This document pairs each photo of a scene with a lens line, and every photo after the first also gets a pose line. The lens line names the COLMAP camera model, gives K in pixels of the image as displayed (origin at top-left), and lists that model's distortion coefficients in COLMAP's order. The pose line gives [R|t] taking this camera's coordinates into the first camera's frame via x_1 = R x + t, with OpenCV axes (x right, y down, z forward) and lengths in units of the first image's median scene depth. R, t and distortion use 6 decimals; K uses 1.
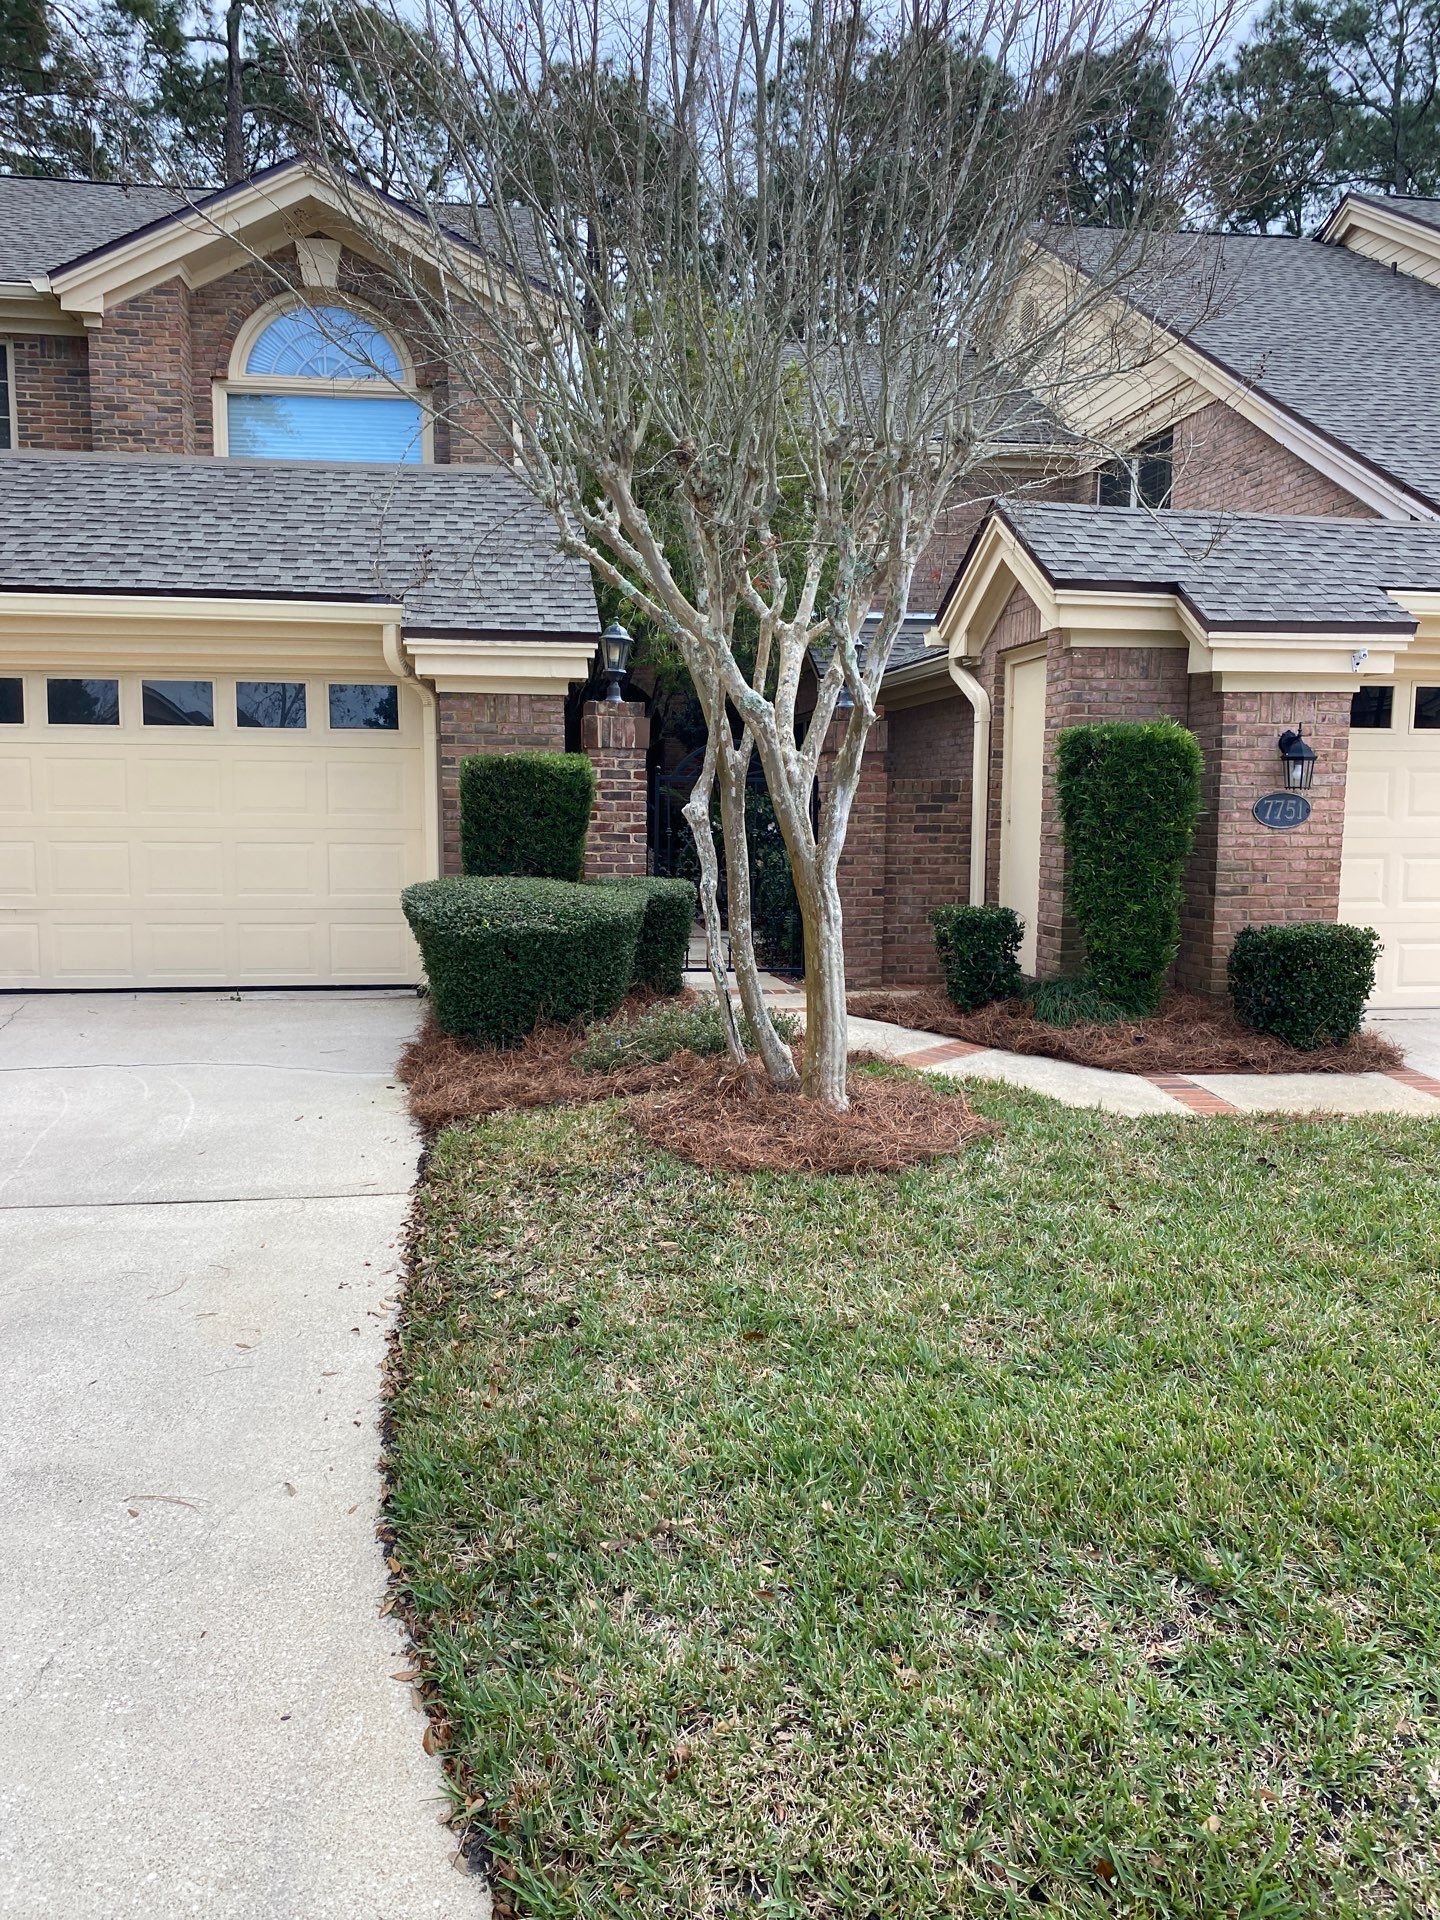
lens RADIAL K [[1406.6, 0, 716.6], [0, 1406.6, 951.6], [0, 0, 1]] dist [-0.024421, -0.020687]
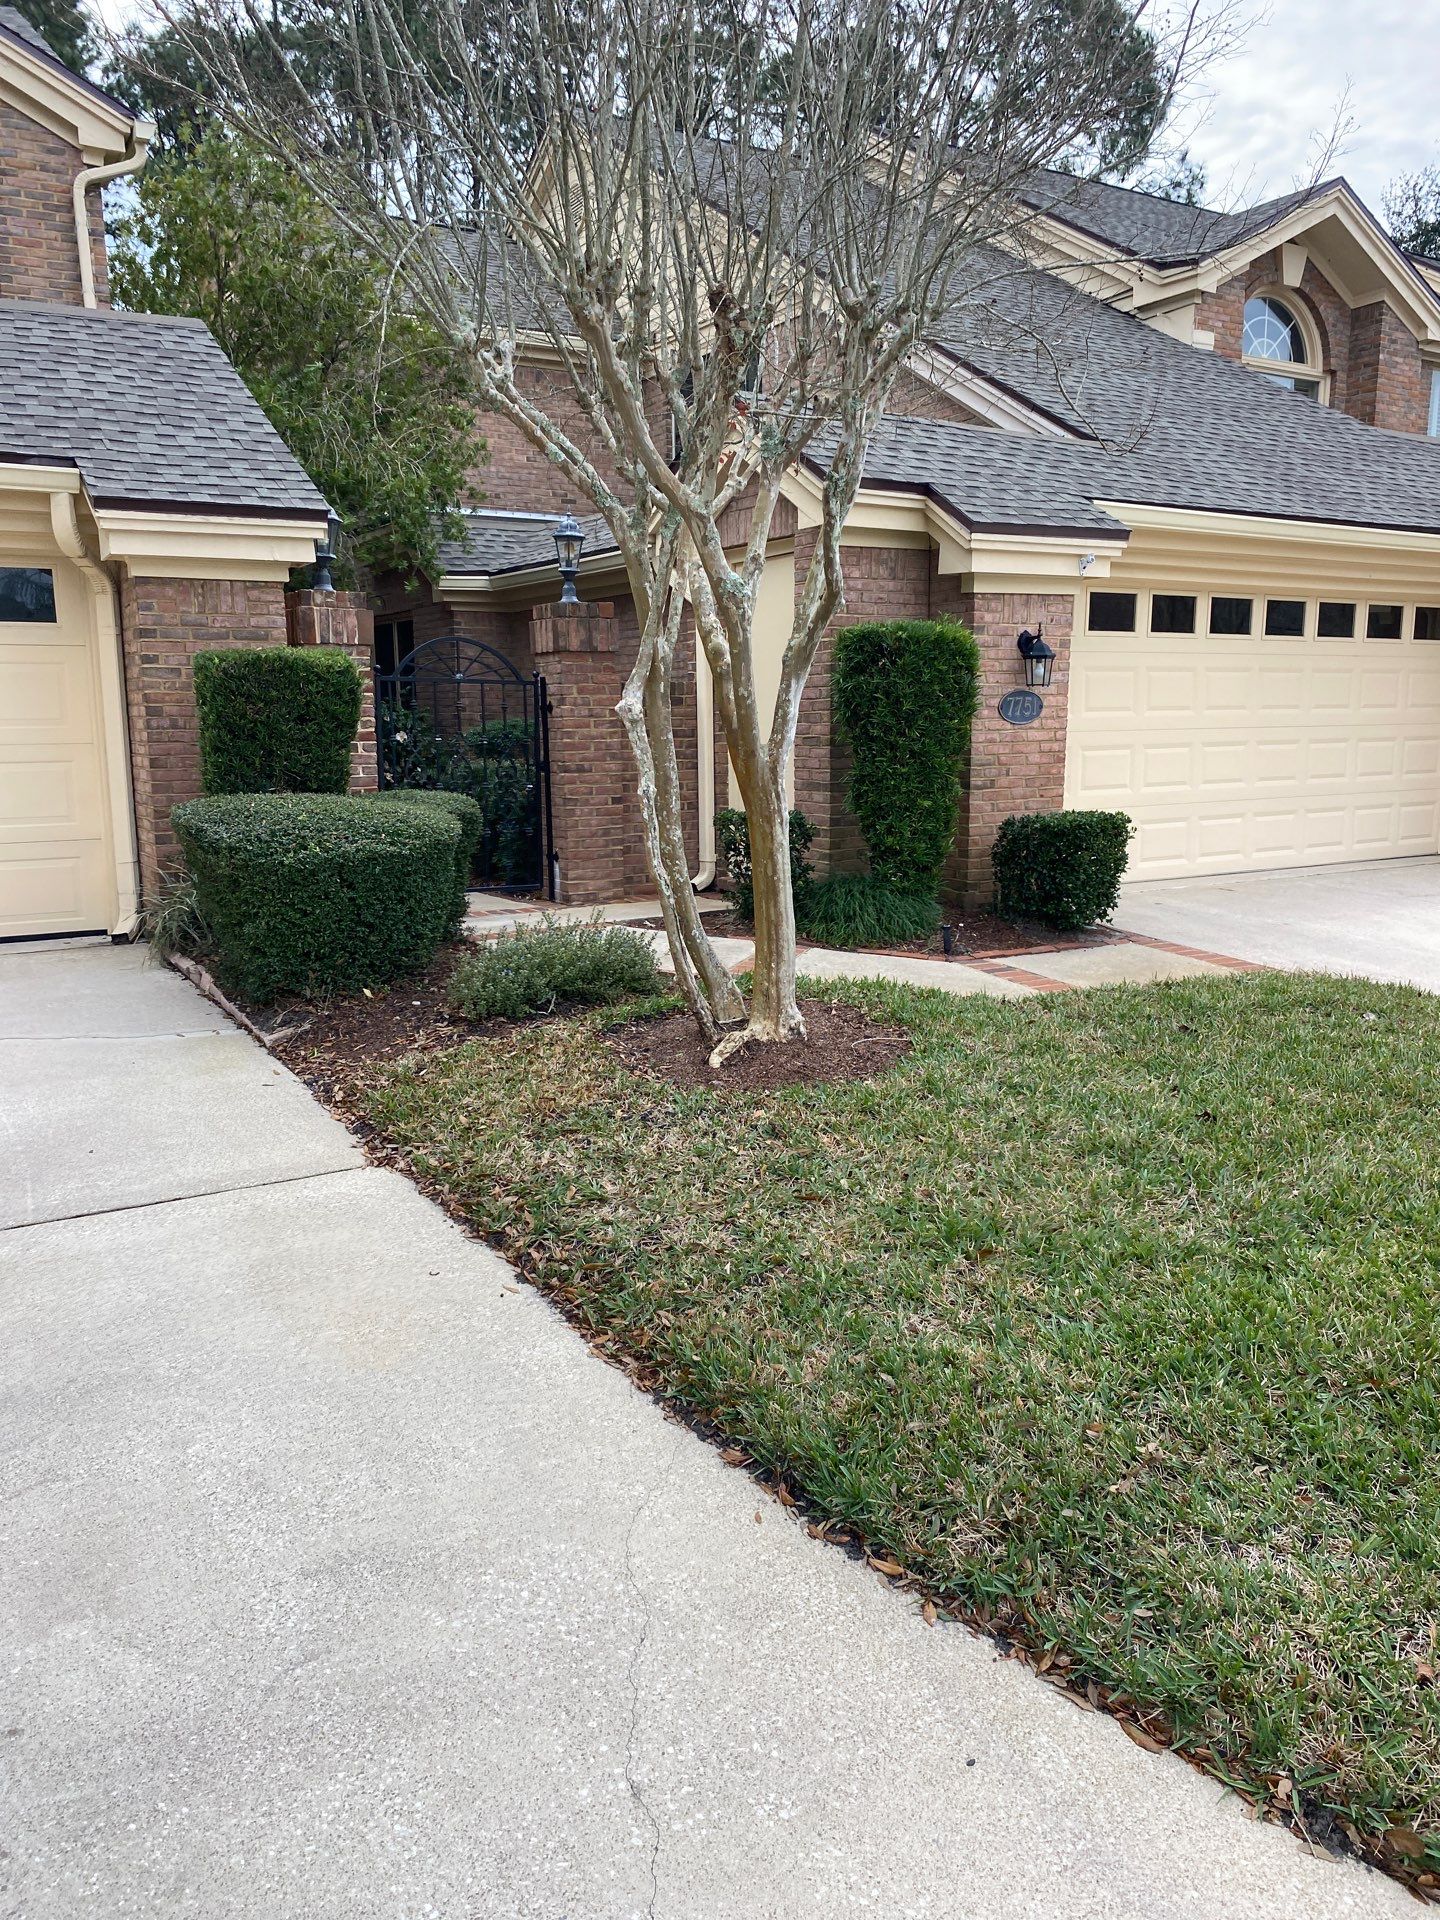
lens RADIAL K [[1406.6, 0, 715.5], [0, 1406.6, 963.8], [0, 0, 1]] dist [-0.024421, -0.020687]
pose [[0.921162, -0.078453, 0.381191, -0.231971], [0.051471, 0.995426, 0.080487, -0.004194], [-0.385762, -0.054521, 0.920986, 0.094856]]
